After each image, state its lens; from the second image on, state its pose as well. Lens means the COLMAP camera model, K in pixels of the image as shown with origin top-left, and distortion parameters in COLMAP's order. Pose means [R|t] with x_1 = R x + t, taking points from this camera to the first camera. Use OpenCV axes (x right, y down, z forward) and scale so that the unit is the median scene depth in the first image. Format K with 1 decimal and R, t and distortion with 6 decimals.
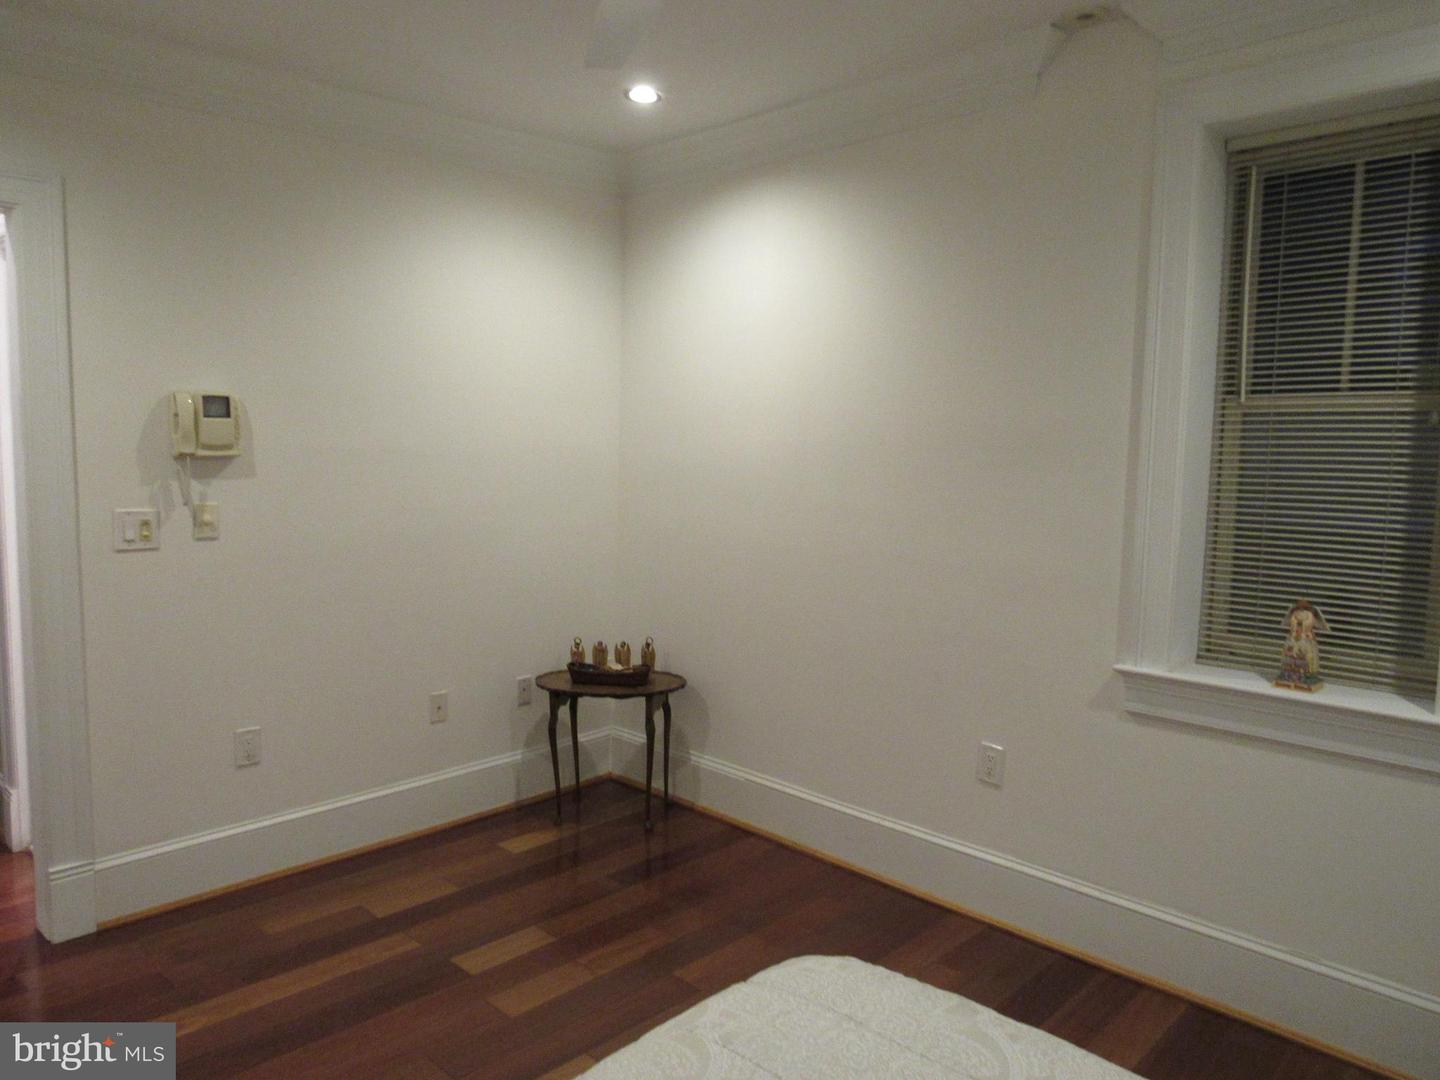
lens RADIAL K [[1021.0, 0, 699.8], [0, 1021.0, 543.4], [0, 0, 1]] dist [-0.034956, 0.001124]
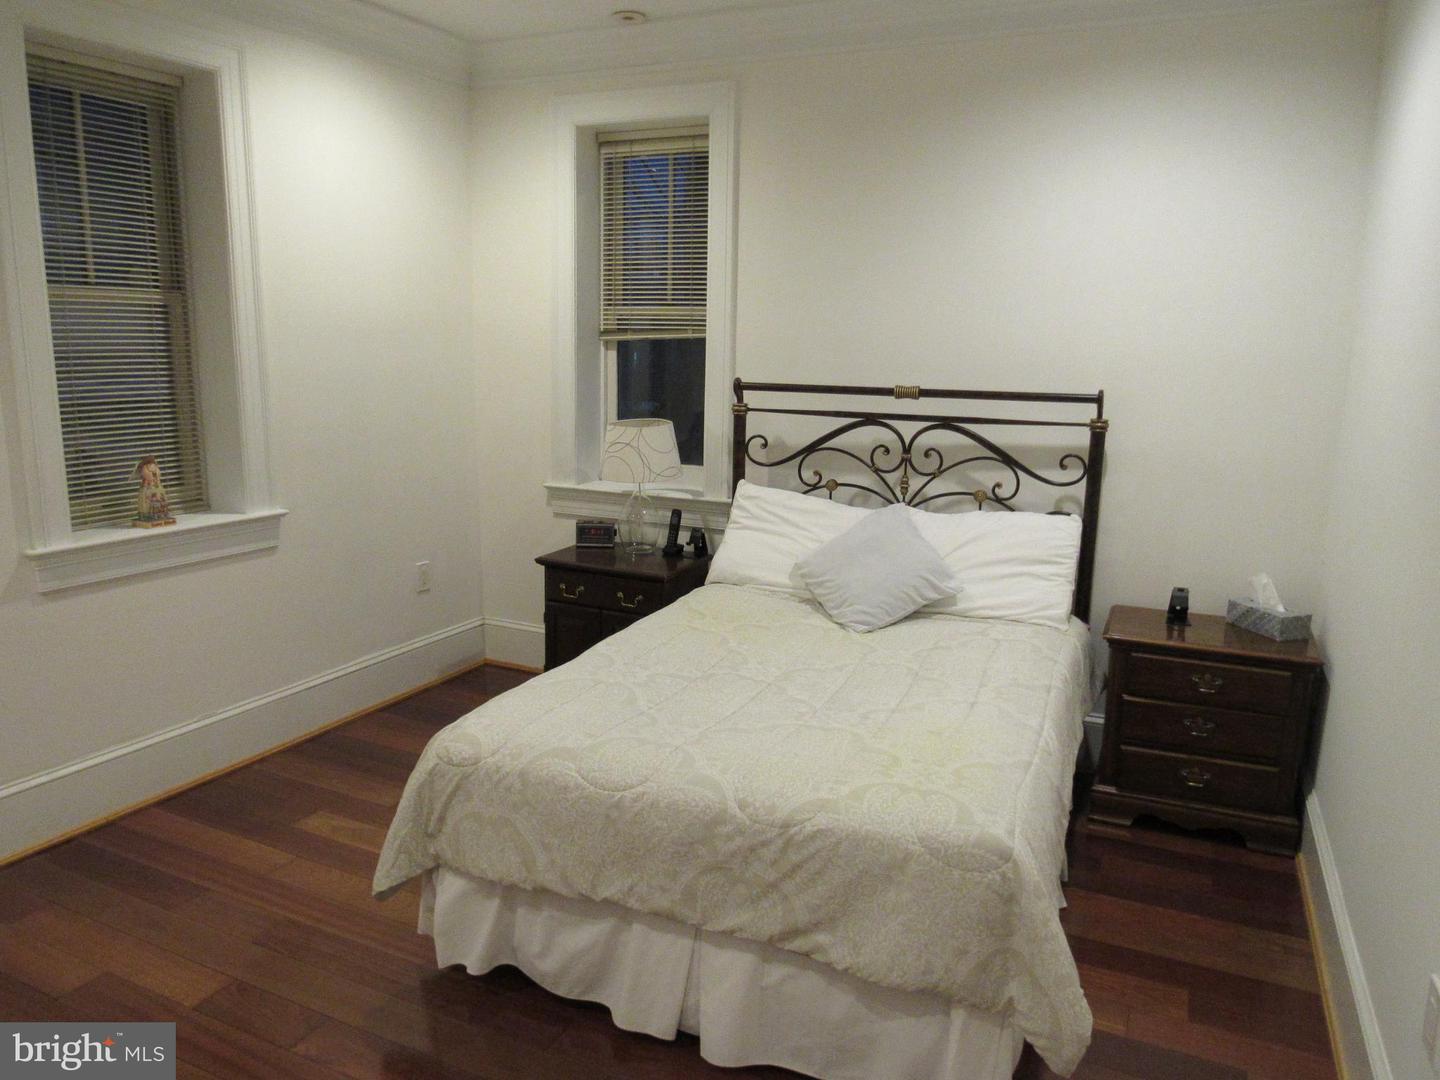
lens RADIAL K [[1021.0, 0, 699.8], [0, 1021.0, 543.4], [0, 0, 1]] dist [-0.034956, 0.001124]
pose [[-0.281194, -0.209223, 0.936566, -0.778504], [0.075671, 0.968071, 0.238980, -0.085064], [-0.956663, 0.138071, -0.256384, 0.660049]]
